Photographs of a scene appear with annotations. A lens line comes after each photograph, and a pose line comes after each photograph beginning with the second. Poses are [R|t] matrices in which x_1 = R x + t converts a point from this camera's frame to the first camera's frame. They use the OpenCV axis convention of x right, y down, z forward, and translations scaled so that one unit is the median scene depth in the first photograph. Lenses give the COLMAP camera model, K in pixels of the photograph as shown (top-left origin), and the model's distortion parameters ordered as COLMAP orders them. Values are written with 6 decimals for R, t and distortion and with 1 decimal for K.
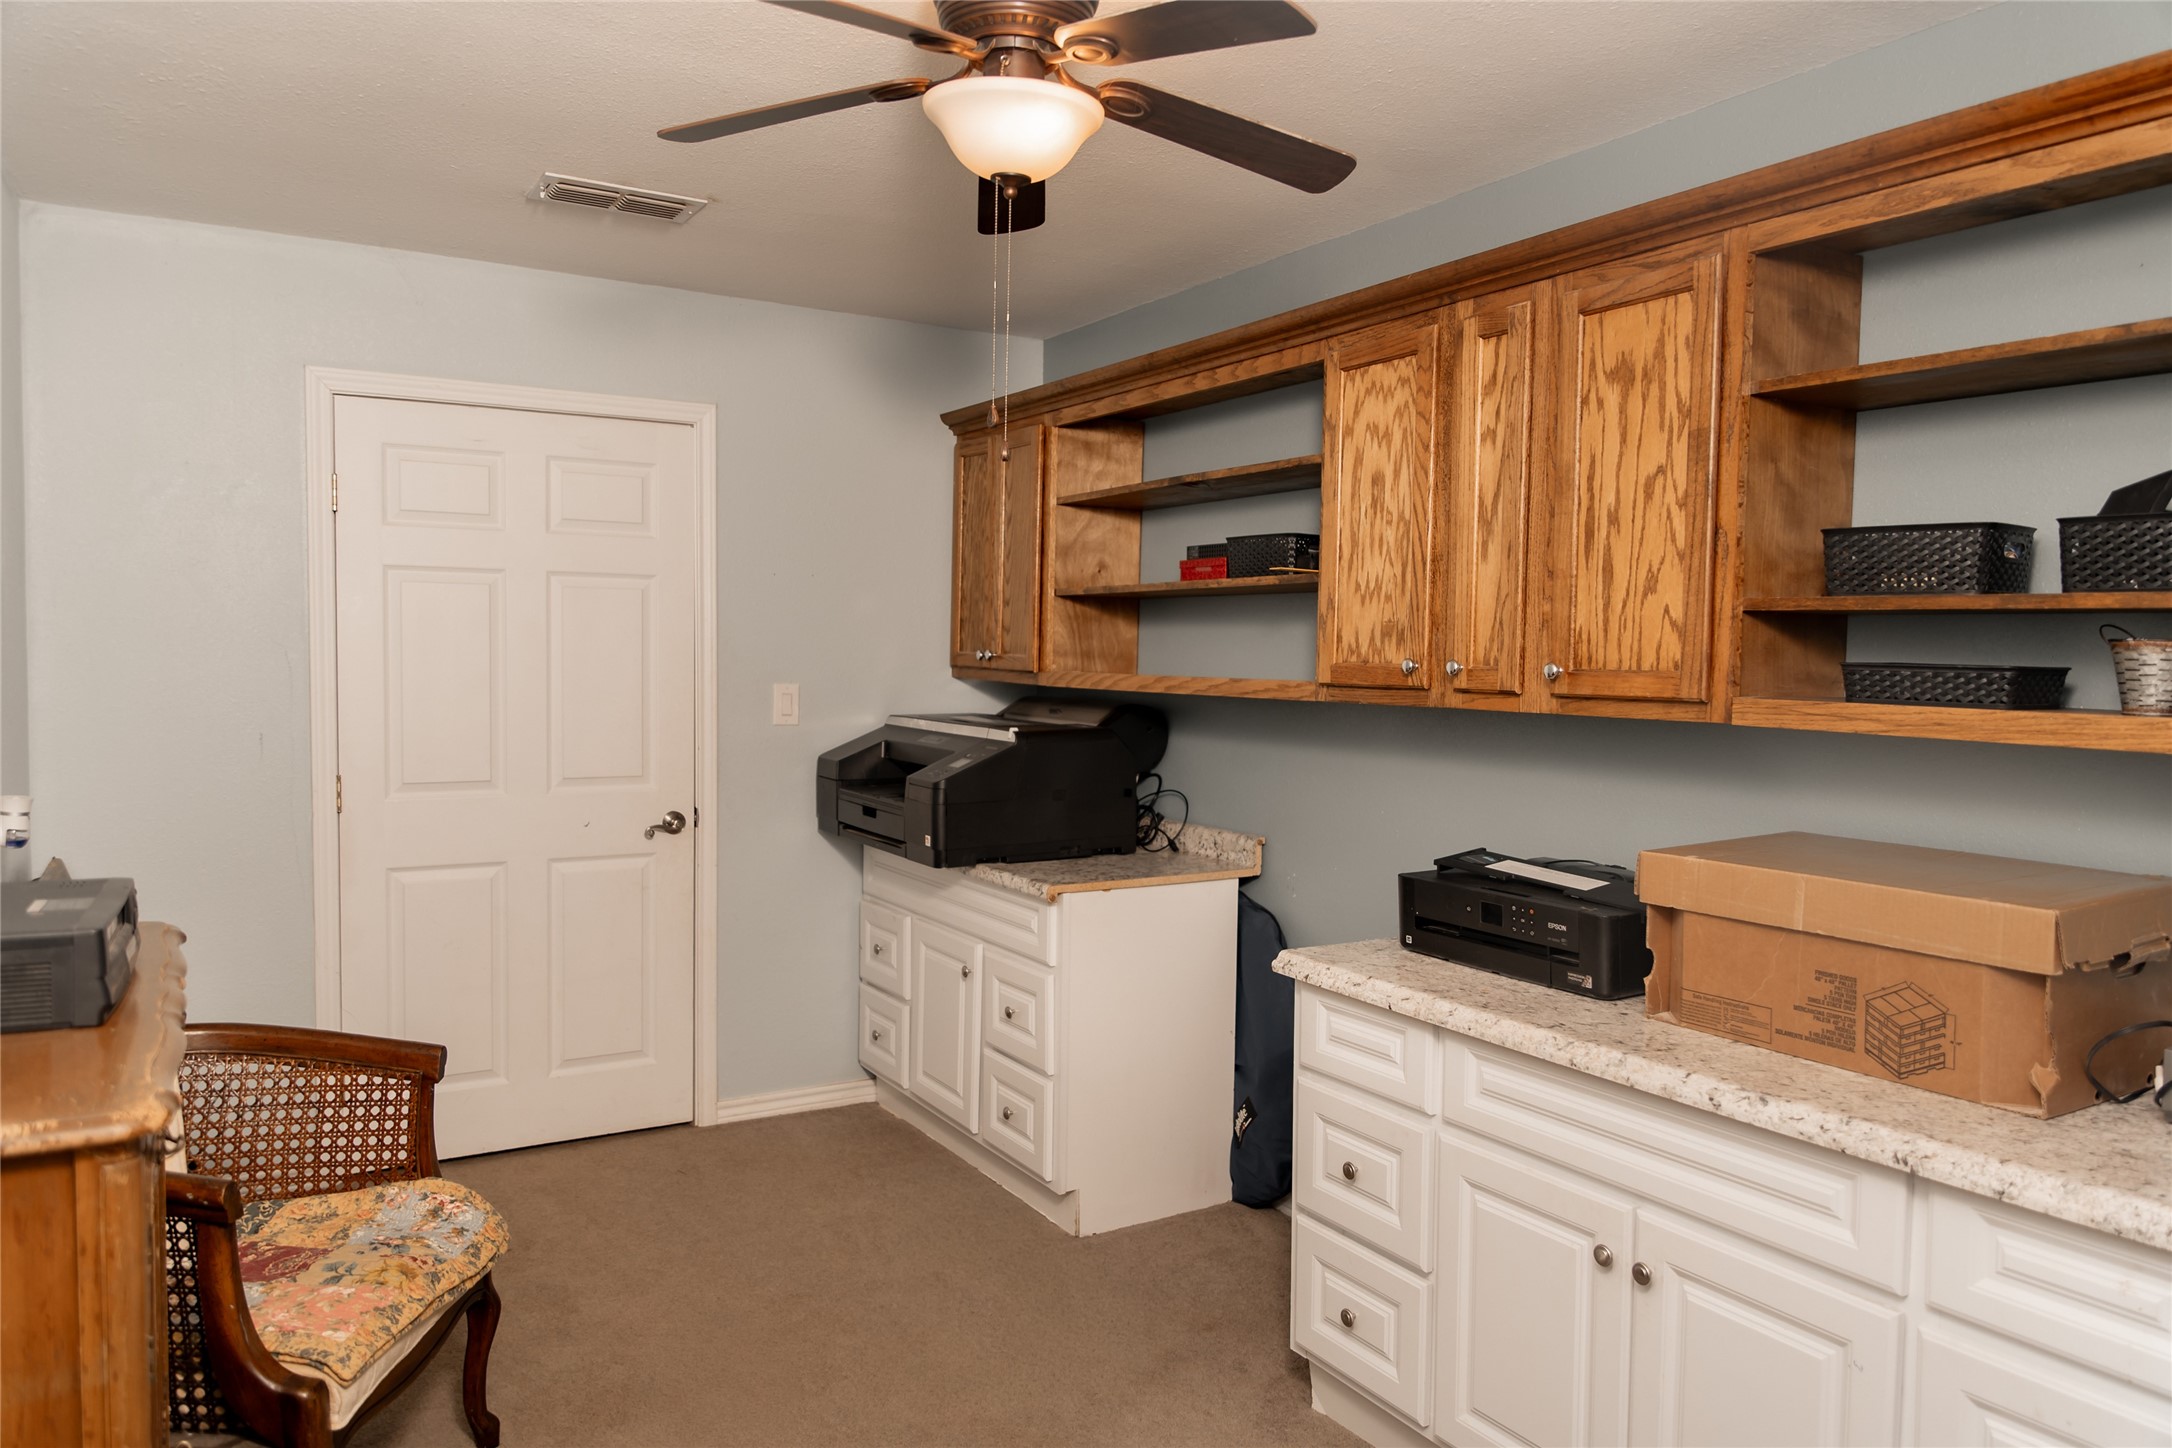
lens RADIAL K [[1460.8, 0, 1093.5], [0, 1460.8, 726.9], [0, 0, 1]] dist [0.004908, -0.003108]
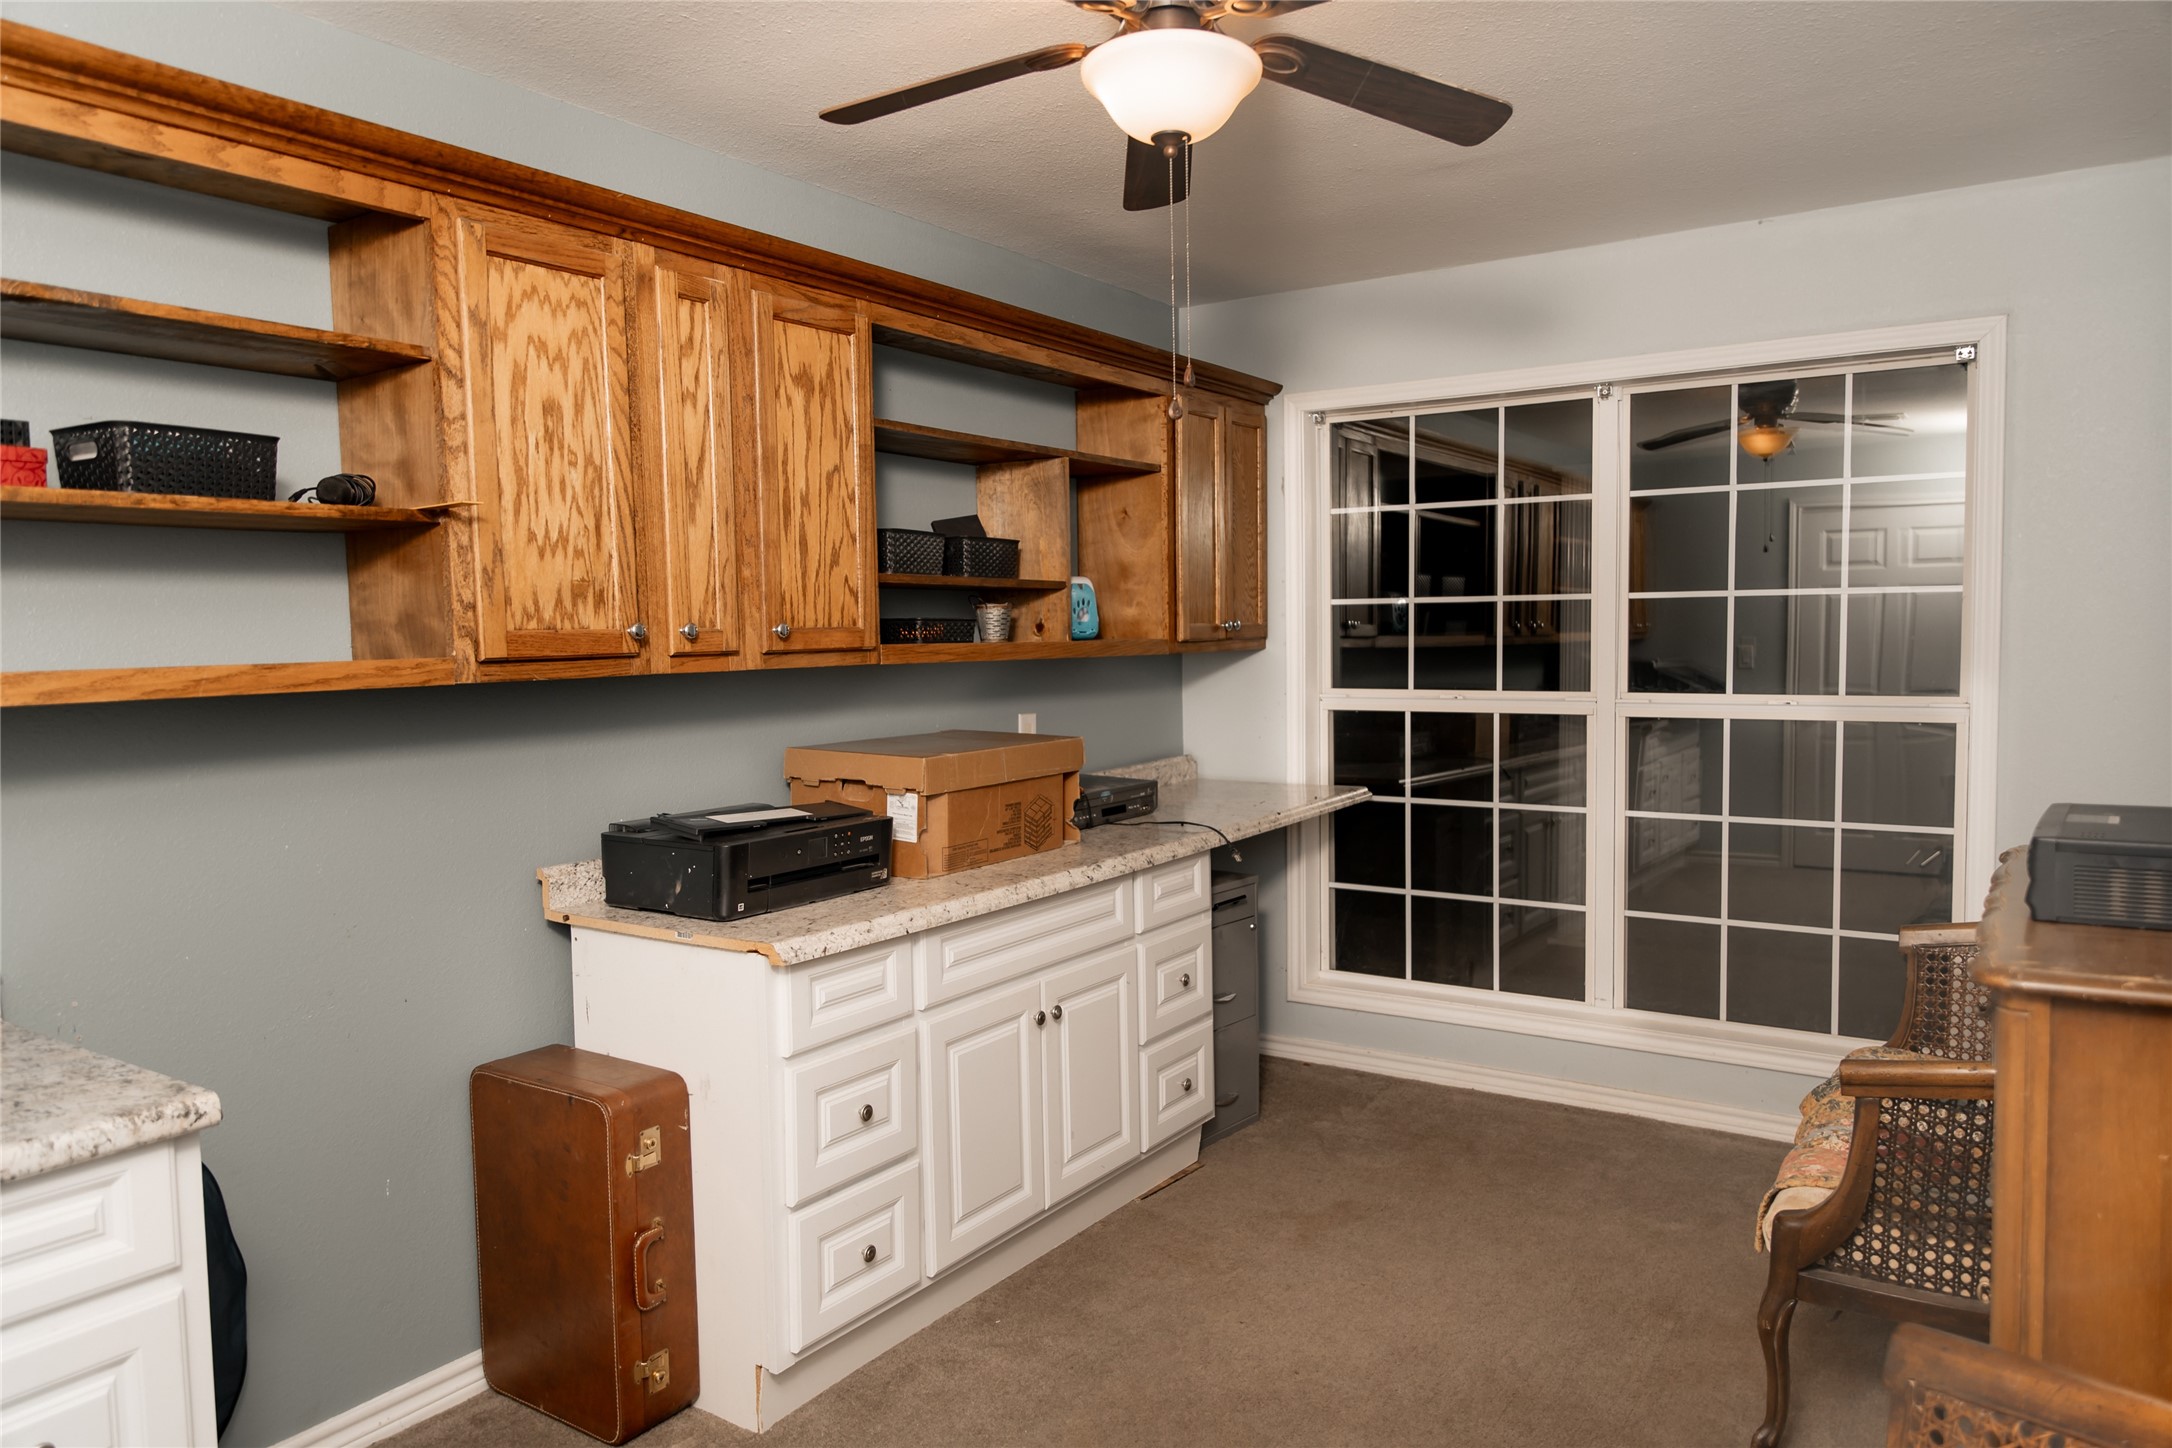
lens RADIAL K [[1460.8, 0, 1093.5], [0, 1460.8, 726.9], [0, 0, 1]] dist [0.004908, -0.003108]
pose [[-0.419211, -0.070538, 0.905144, -0.792424], [0.057544, 0.992908, 0.104028, -0.065883], [-0.906063, 0.095695, -0.412179, 1.222010]]
